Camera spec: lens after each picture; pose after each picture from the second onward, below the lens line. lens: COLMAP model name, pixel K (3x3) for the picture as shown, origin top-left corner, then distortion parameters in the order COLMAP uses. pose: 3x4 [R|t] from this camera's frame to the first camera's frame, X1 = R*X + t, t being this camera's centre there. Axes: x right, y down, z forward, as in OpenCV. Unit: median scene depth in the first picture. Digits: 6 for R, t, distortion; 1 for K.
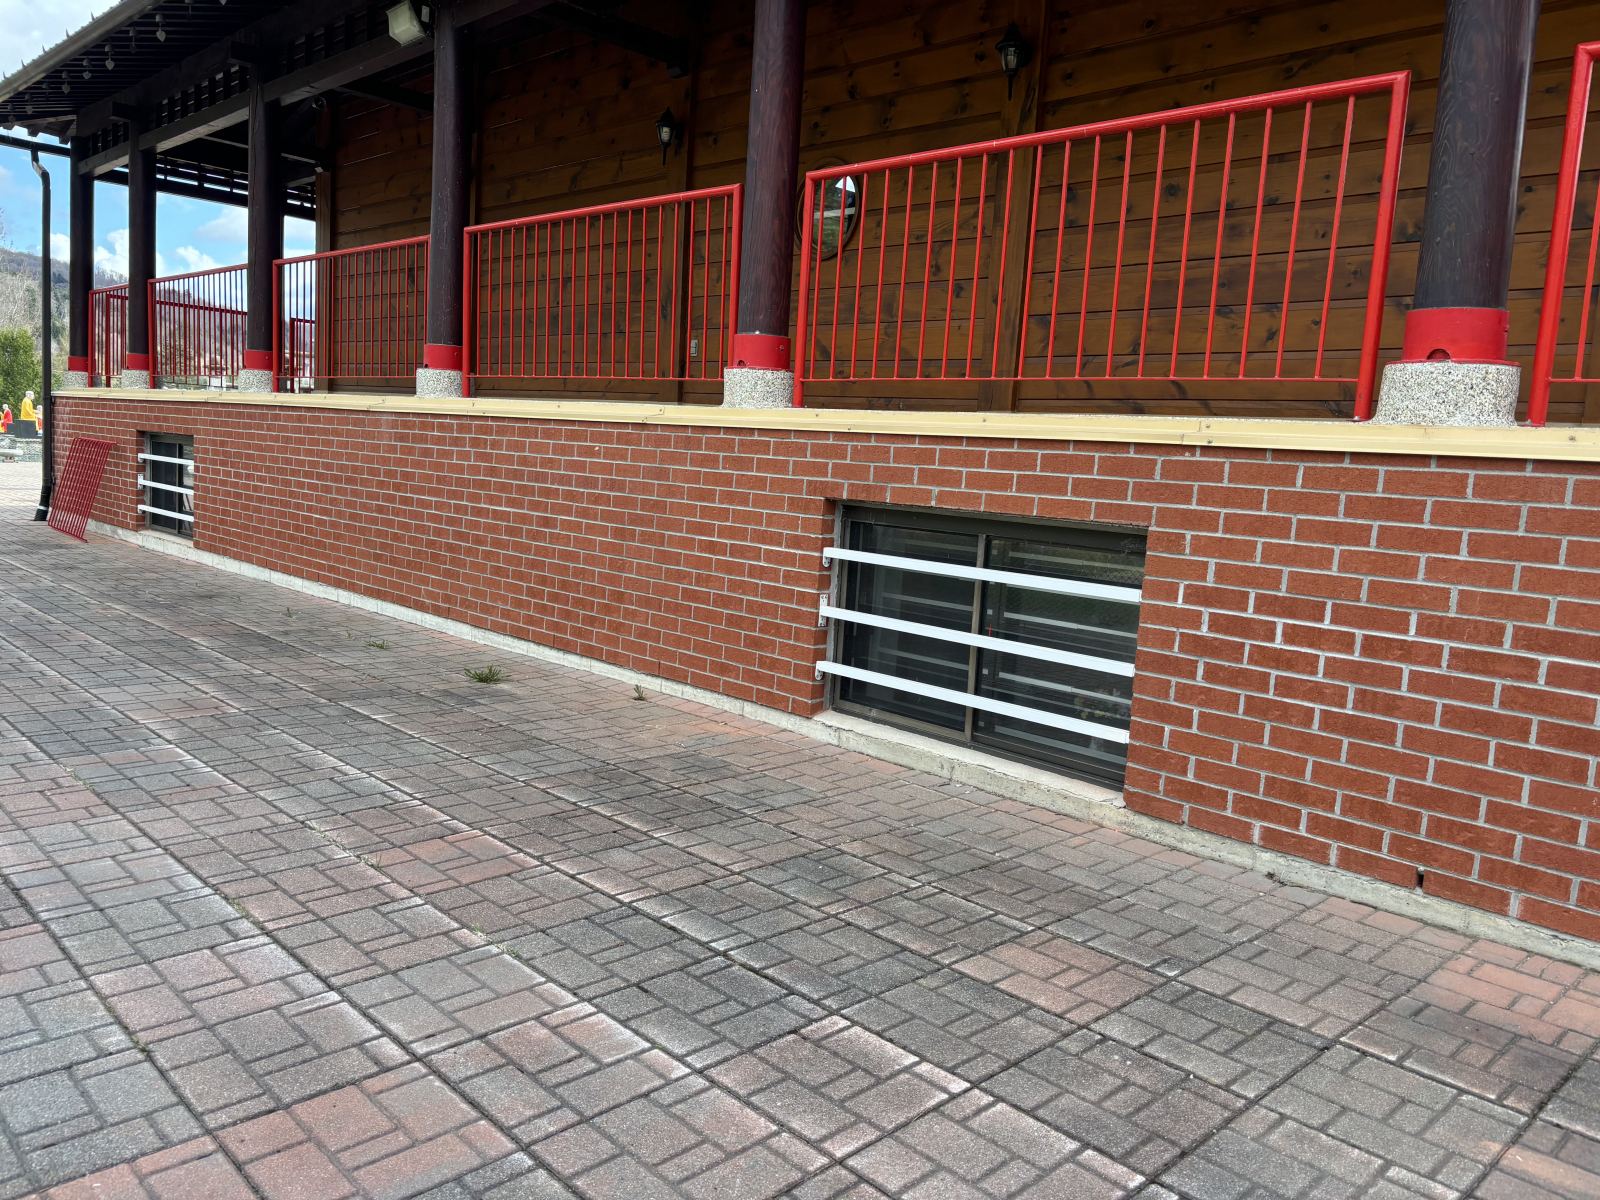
lens RADIAL K [[1200.6, 0, 800.7], [0, 1200.6, 601.8], [0, 0, 1]] dist [0.017667, 0.002511]
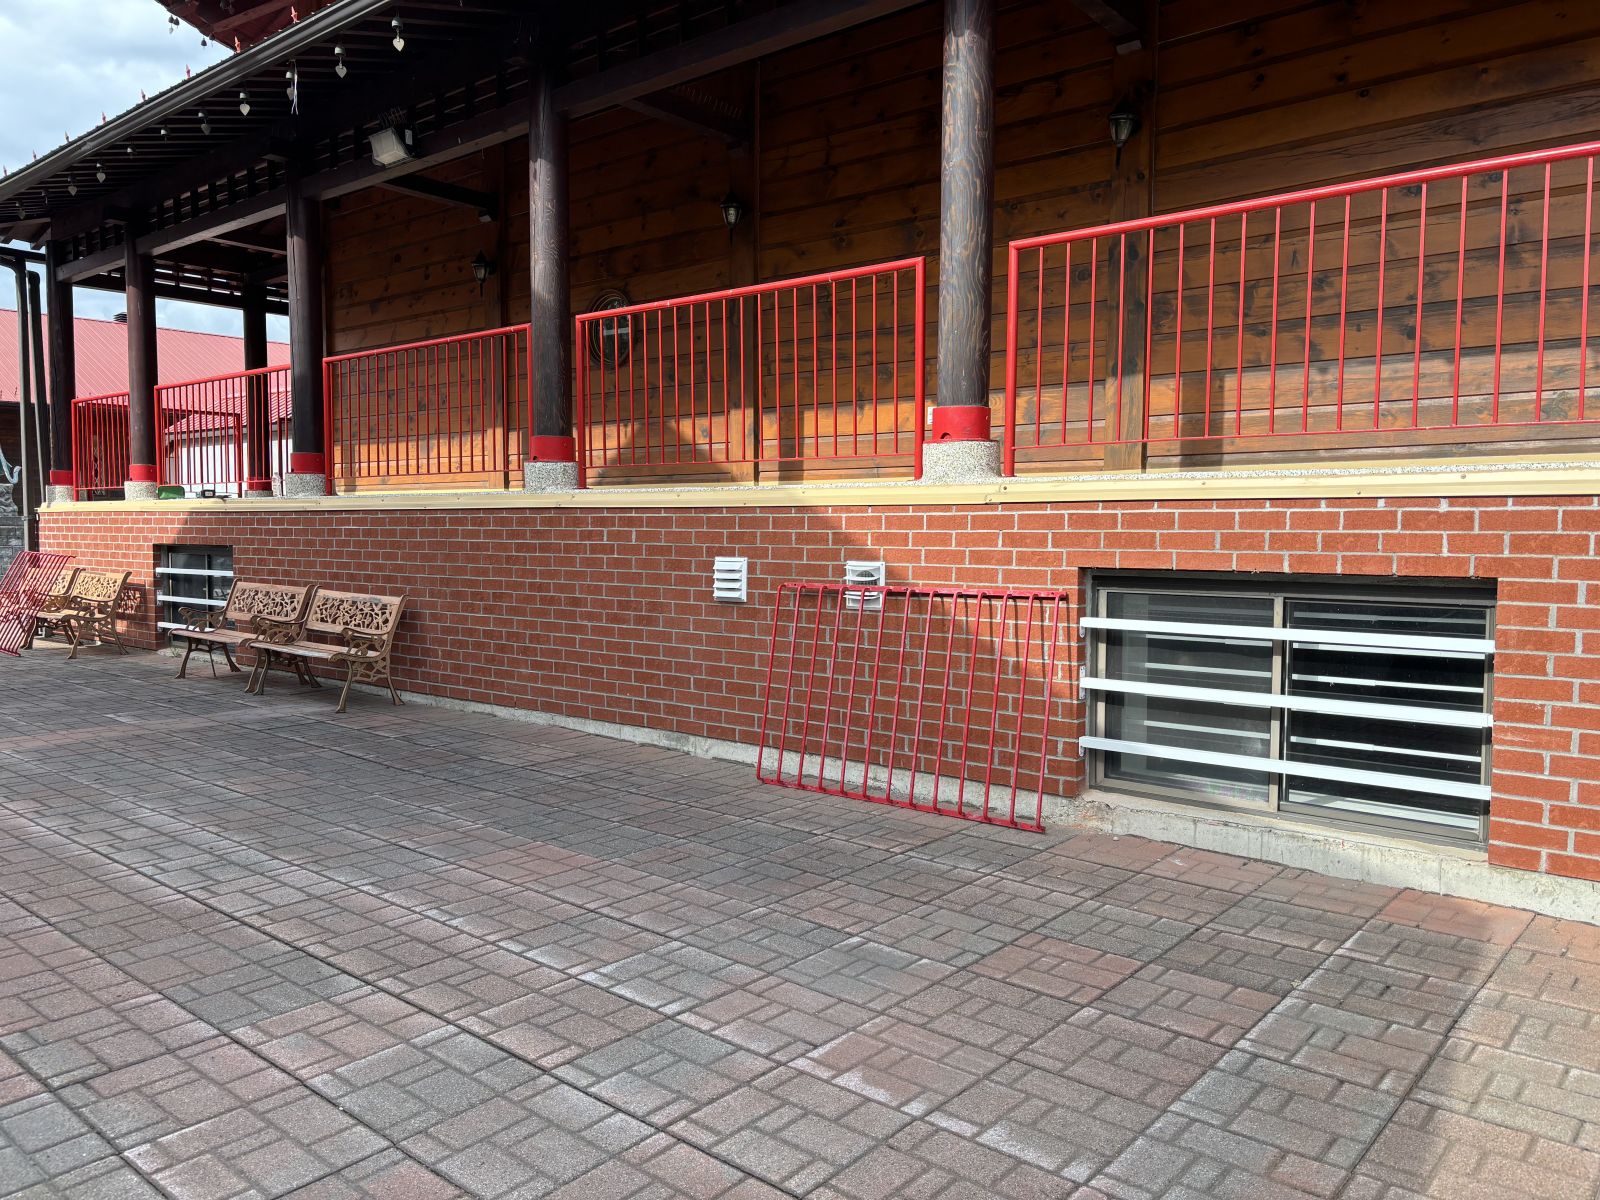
lens RADIAL K [[1200.6, 0, 800.5], [0, 1200.6, 596.5], [0, 0, 1]] dist [0.017667, 0.002511]
pose [[0.993704, -0.054300, 0.097996, -0.289000], [0.061501, 0.995505, -0.072024, -0.006516], [-0.093645, 0.077597, 0.992577, 0.056952]]
